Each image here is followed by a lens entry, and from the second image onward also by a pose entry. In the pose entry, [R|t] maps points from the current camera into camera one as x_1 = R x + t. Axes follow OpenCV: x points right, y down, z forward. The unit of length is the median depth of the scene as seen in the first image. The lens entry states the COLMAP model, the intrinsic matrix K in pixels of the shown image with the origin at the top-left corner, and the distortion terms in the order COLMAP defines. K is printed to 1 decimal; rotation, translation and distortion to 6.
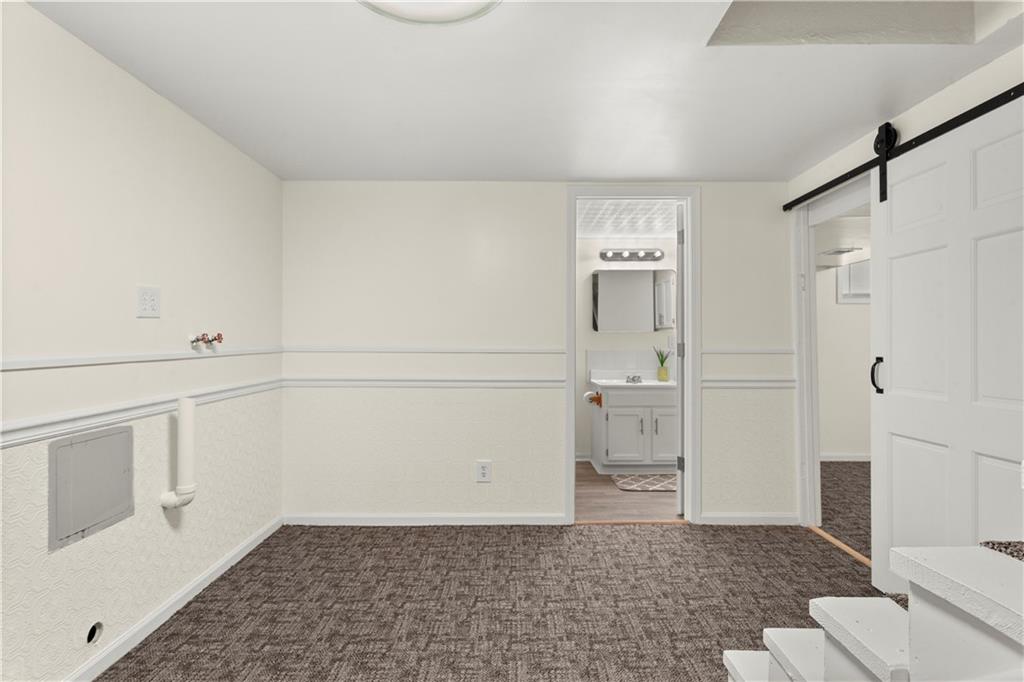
lens RADIAL K [[492.1, 0, 514.8], [0, 492.1, 334.0], [0, 0, 1]] dist [-0.008782, 0.002859]
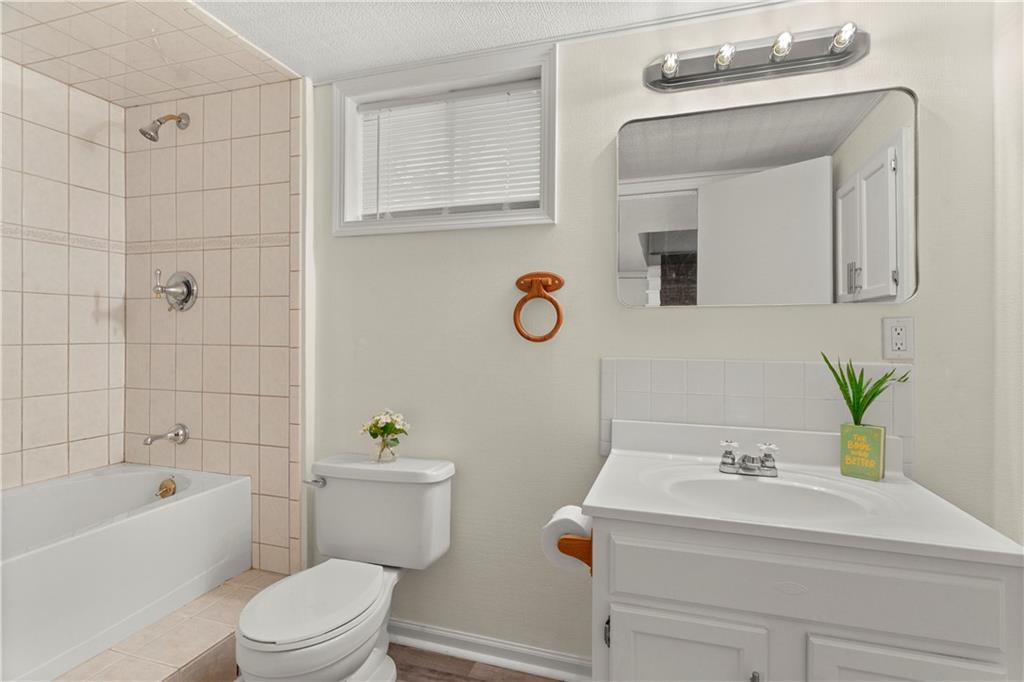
lens RADIAL K [[492.1, 0, 518.2], [0, 492.1, 336.2], [0, 0, 1]] dist [-0.008782, 0.002859]
pose [[0.953608, 0.005103, -0.301008, 0.229000], [-0.000733, 0.999893, 0.014629, 0.013217], [0.301051, -0.013730, 0.953509, 0.778738]]
